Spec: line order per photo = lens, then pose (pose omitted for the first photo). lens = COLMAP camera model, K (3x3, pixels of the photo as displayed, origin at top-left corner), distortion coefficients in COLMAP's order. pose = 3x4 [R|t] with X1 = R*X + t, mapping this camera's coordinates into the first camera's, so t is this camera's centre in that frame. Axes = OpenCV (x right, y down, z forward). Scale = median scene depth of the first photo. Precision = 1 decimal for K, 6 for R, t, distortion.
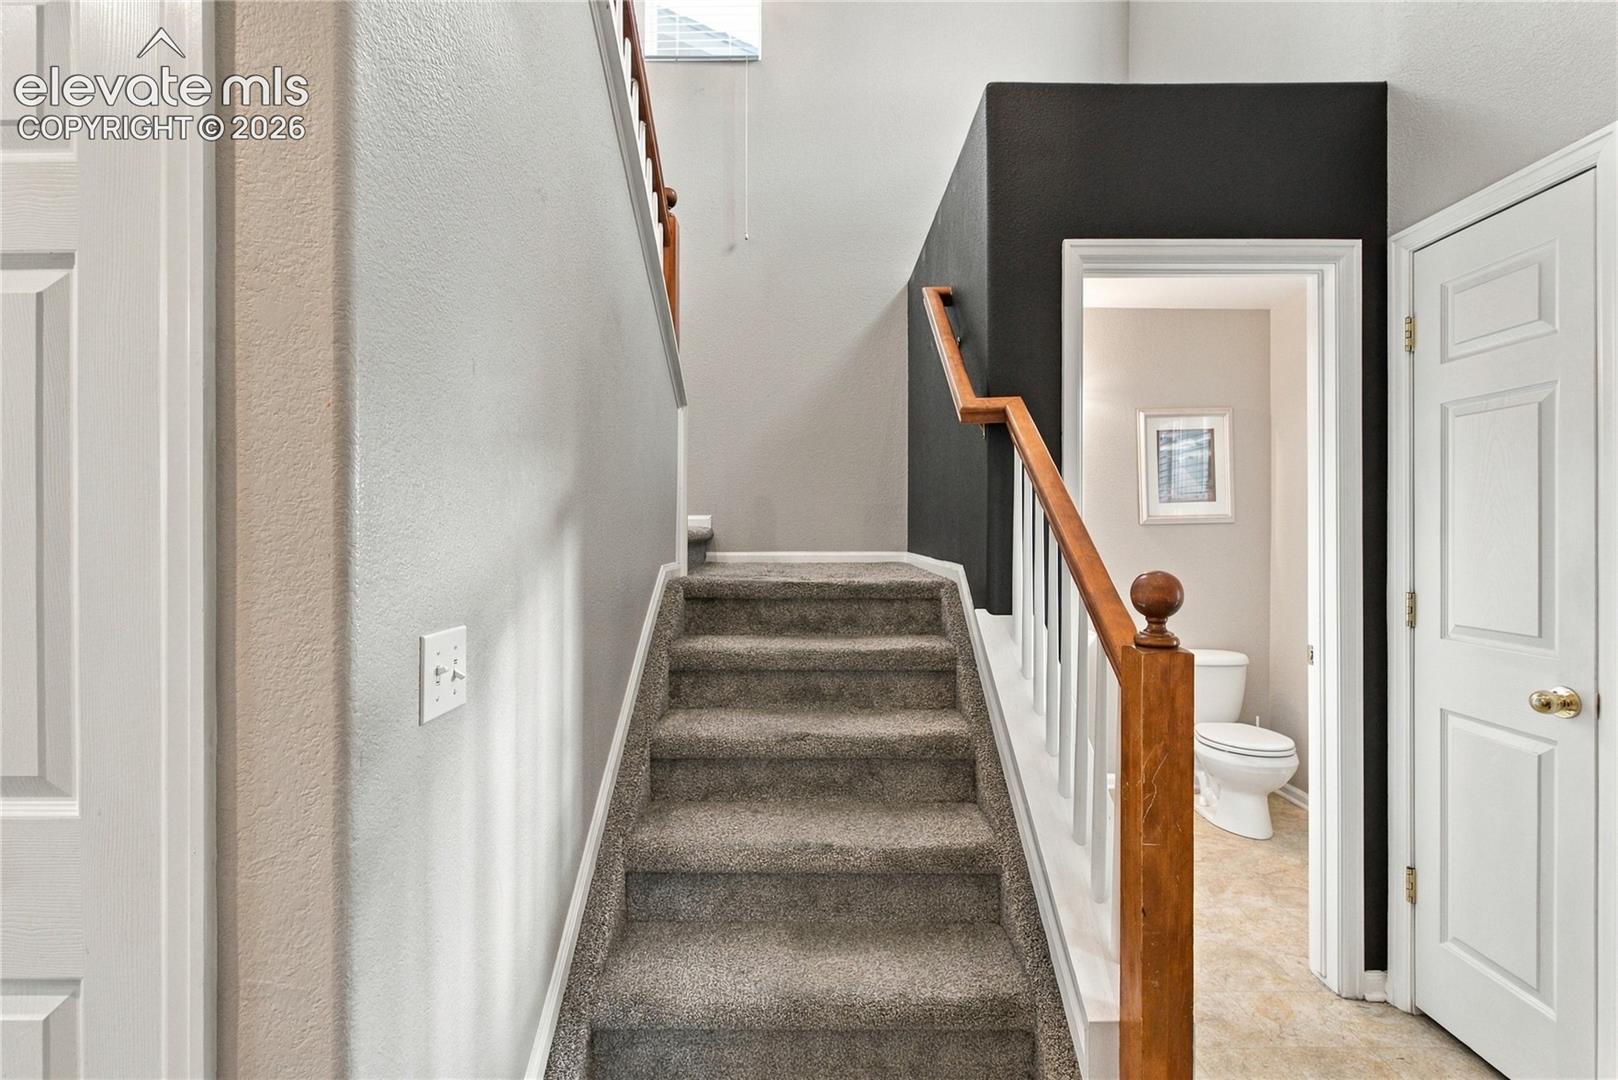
lens RADIAL K [[726.3, 0, 804.7], [0, 726.3, 542.3], [0, 0, 1]] dist [0.000895, -0.000405]
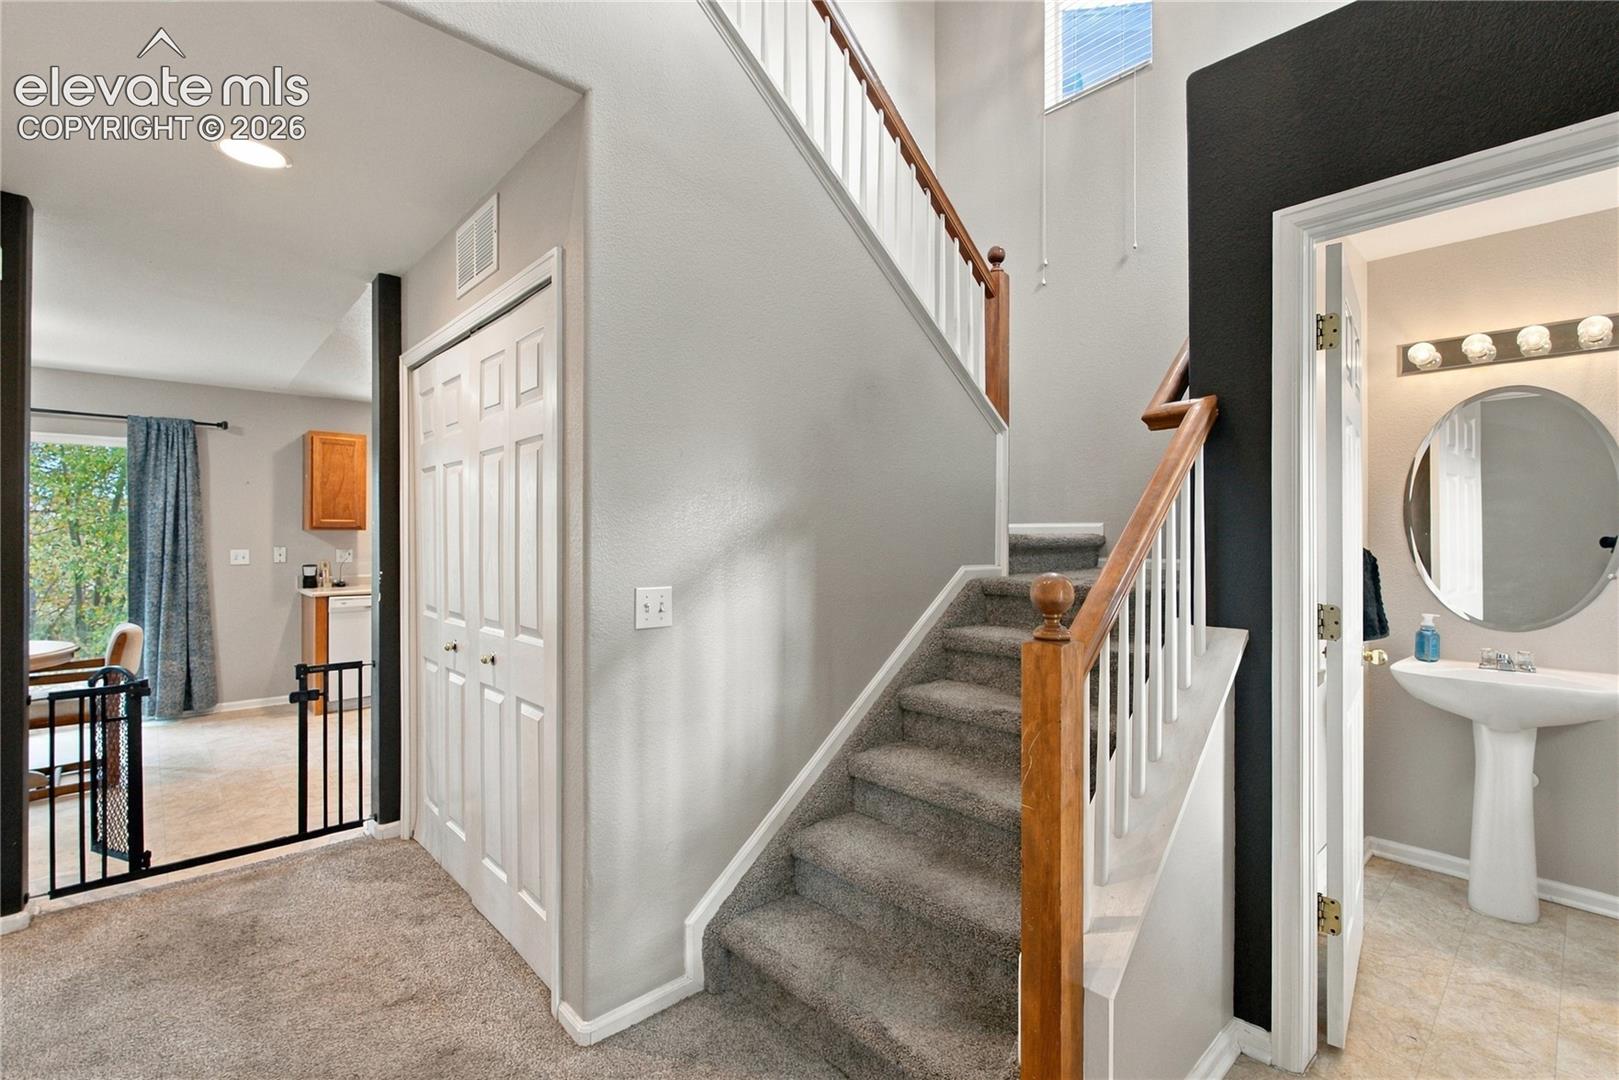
lens RADIAL K [[726.8, 0, 804.0], [0, 726.8, 549.3], [0, 0, 1]] dist [0.000895, -0.000405]
pose [[0.670600, 0.009467, -0.741759, 0.648753], [-0.009938, 0.999943, 0.003778, 0.002087], [0.741753, 0.004838, 0.670656, -0.029341]]
